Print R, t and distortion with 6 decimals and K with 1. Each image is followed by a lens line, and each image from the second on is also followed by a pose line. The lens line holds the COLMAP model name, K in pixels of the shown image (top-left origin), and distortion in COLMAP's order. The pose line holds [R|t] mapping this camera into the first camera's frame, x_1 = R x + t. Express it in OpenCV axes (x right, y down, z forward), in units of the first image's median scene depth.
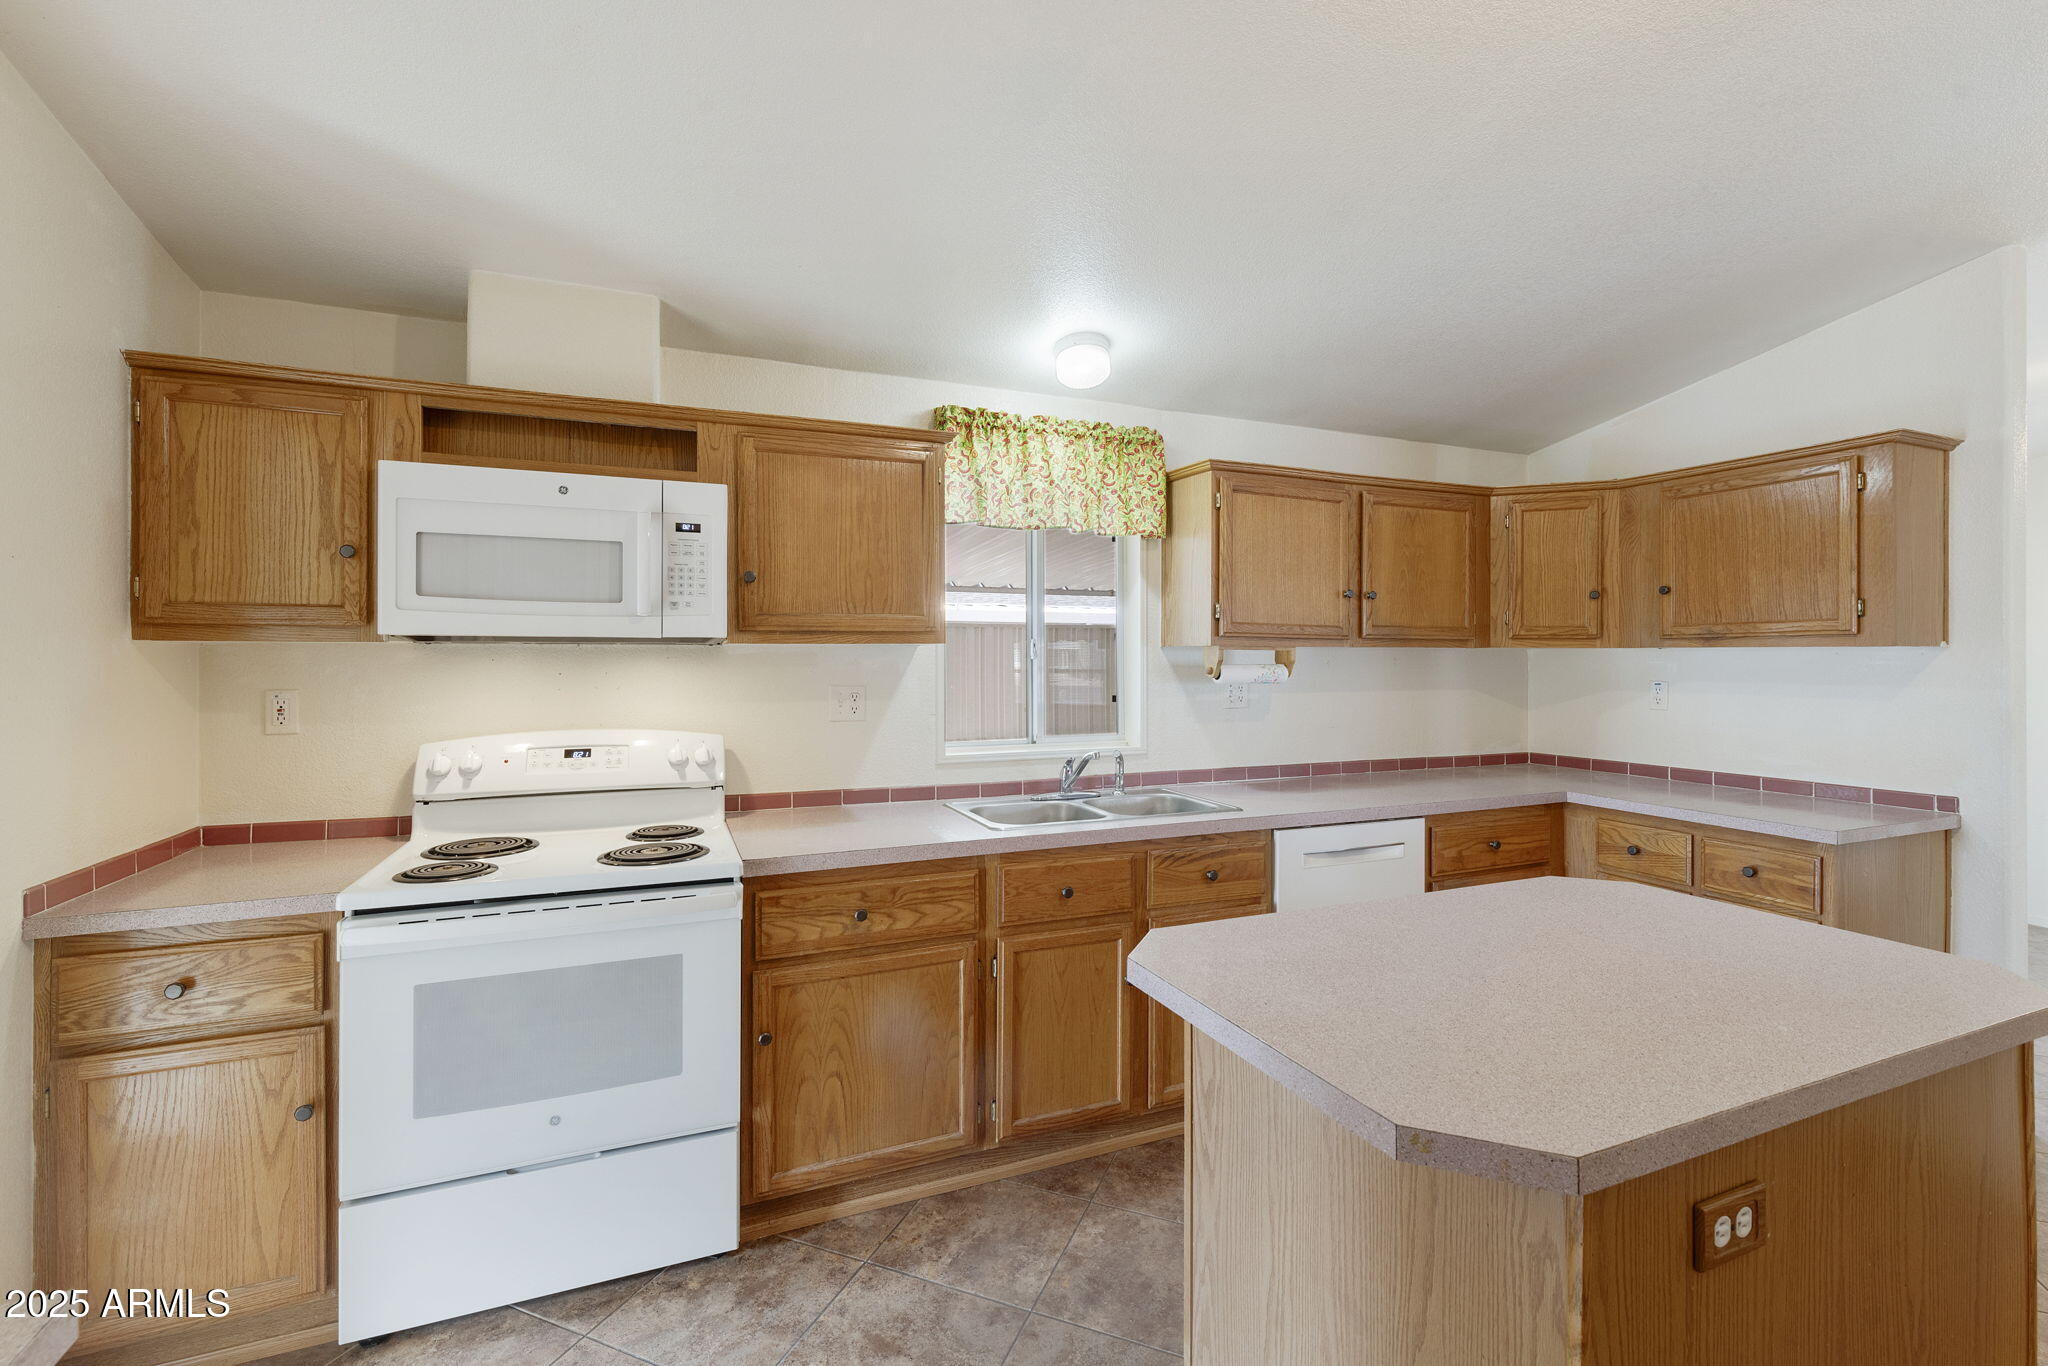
lens RADIAL K [[881.5, 0, 1021.1], [0, 881.5, 660.8], [0, 0, 1]] dist [-0.000203, -0.001175]
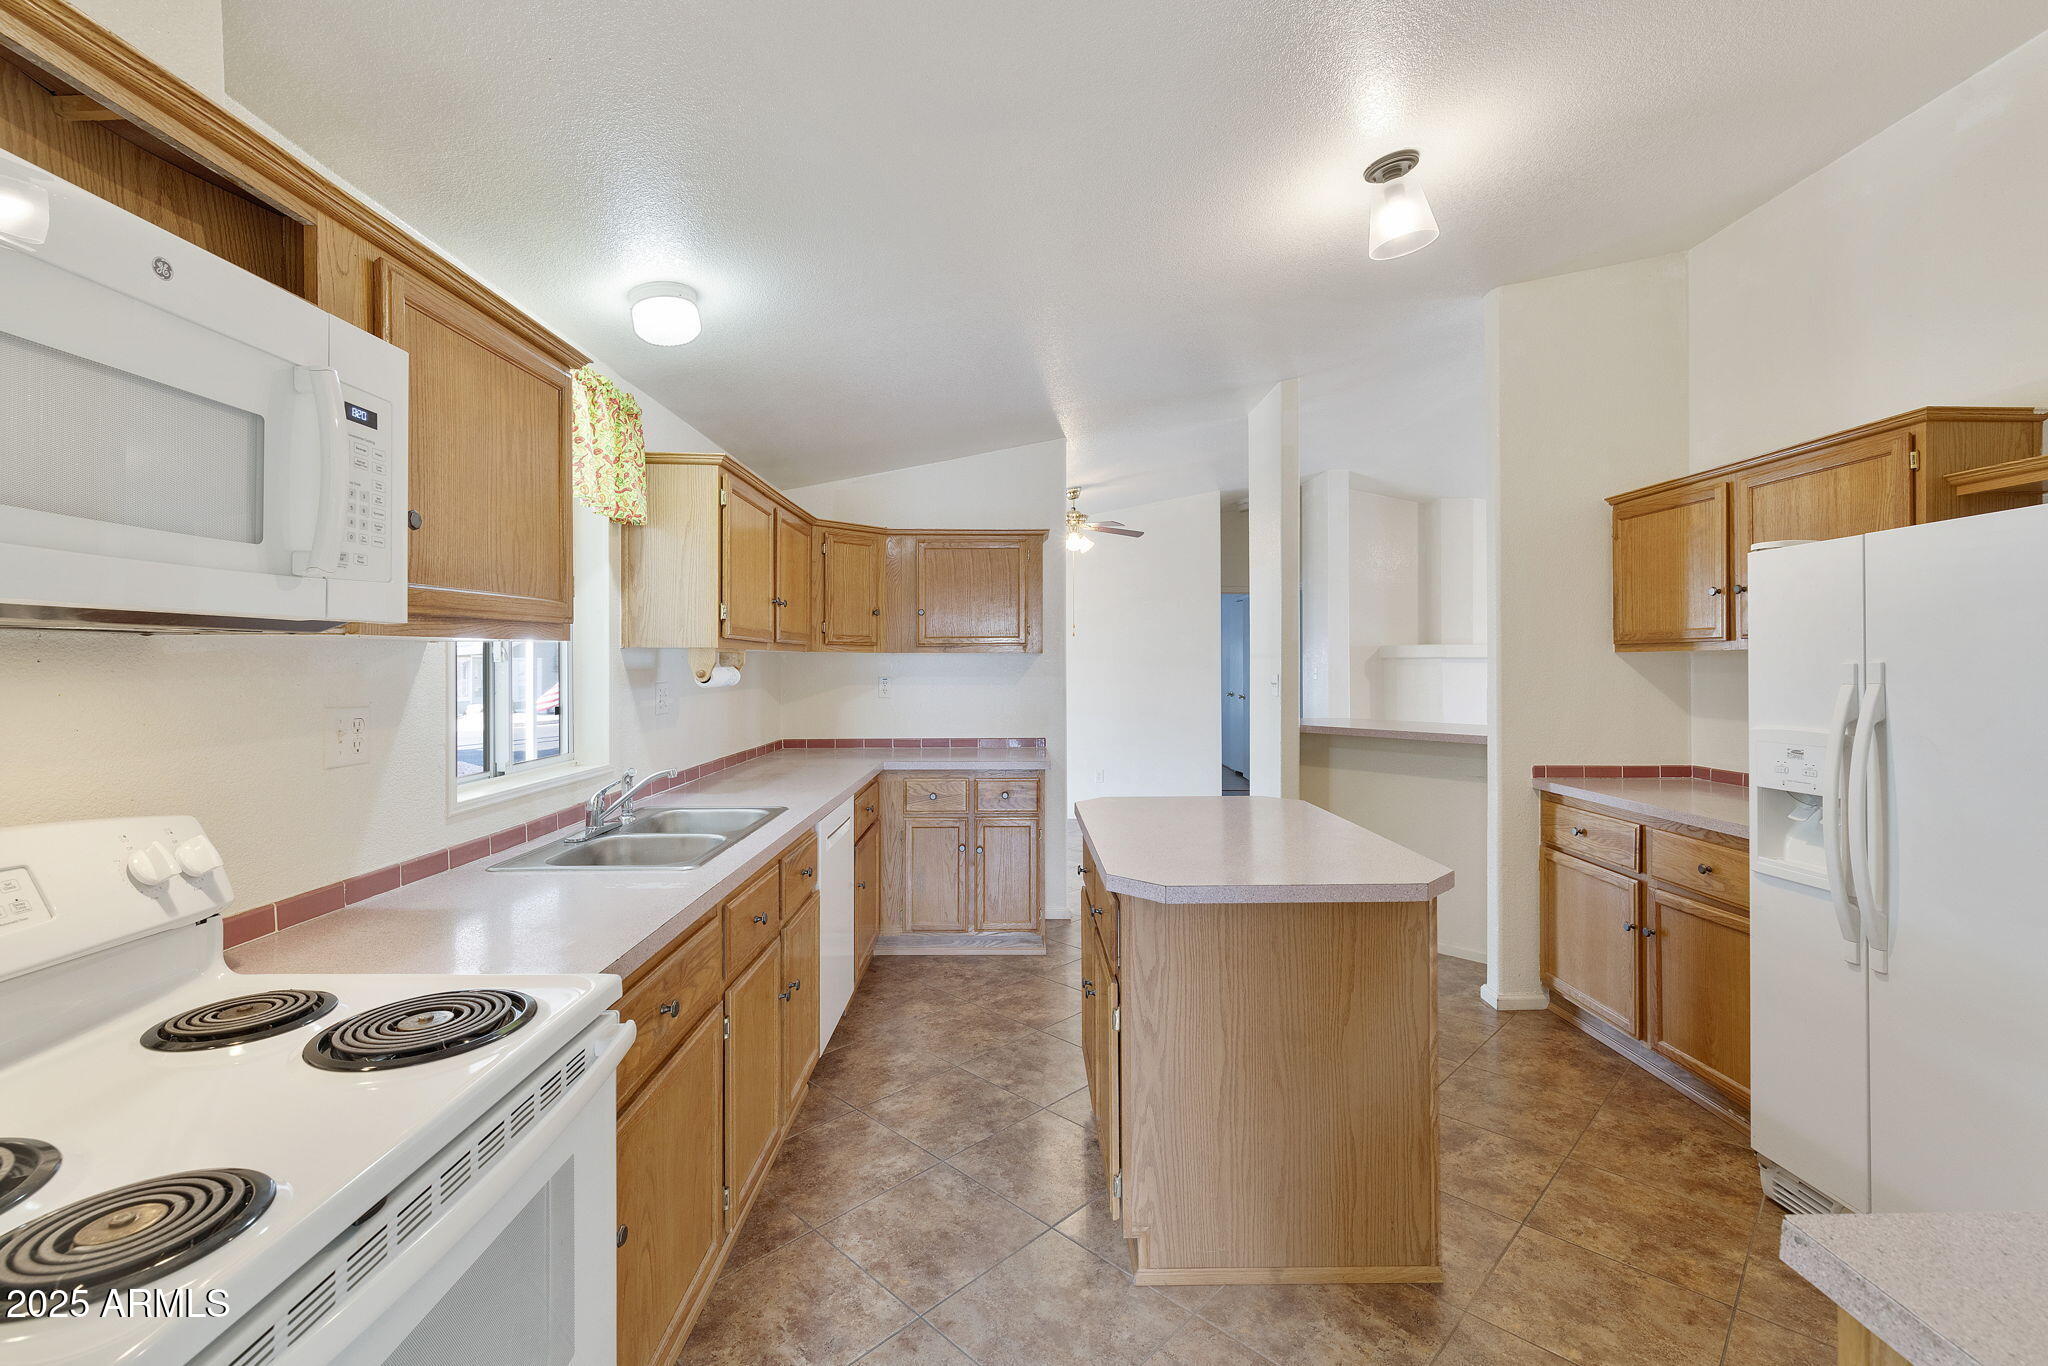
lens RADIAL K [[881.5, 0, 1031.5], [0, 881.5, 661.6], [0, 0, 1]] dist [-0.000203, -0.001175]
pose [[0.369014, -0.000847, 0.929423, -0.747777], [0.002275, 0.999997, 0.000008, -0.001690], [-0.929421, 0.002111, 0.369015, 0.442291]]
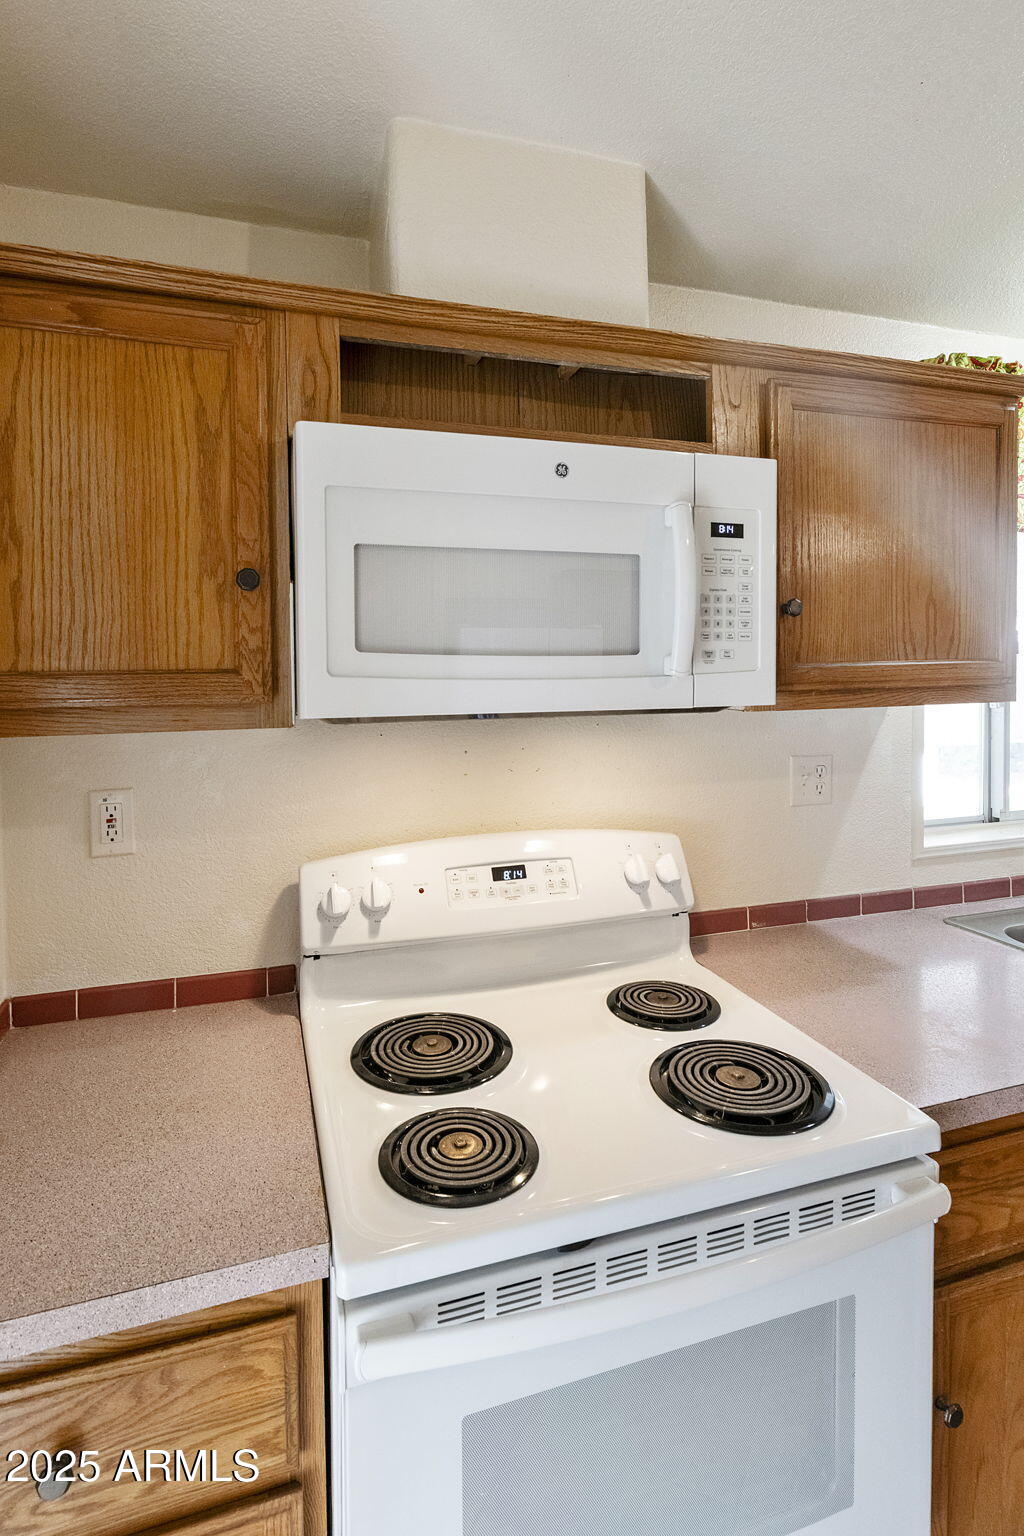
lens RADIAL K [[764.8, 0, 486.5], [0, 764.8, 687.9], [0, 0, 1]] dist [-0.002705, -0.001540]
pose [[0.995582, -0.007588, -0.093593, -0.513566], [0.010219, 0.999565, 0.027662, -0.059011], [0.093342, -0.028496, 0.995226, 0.463009]]
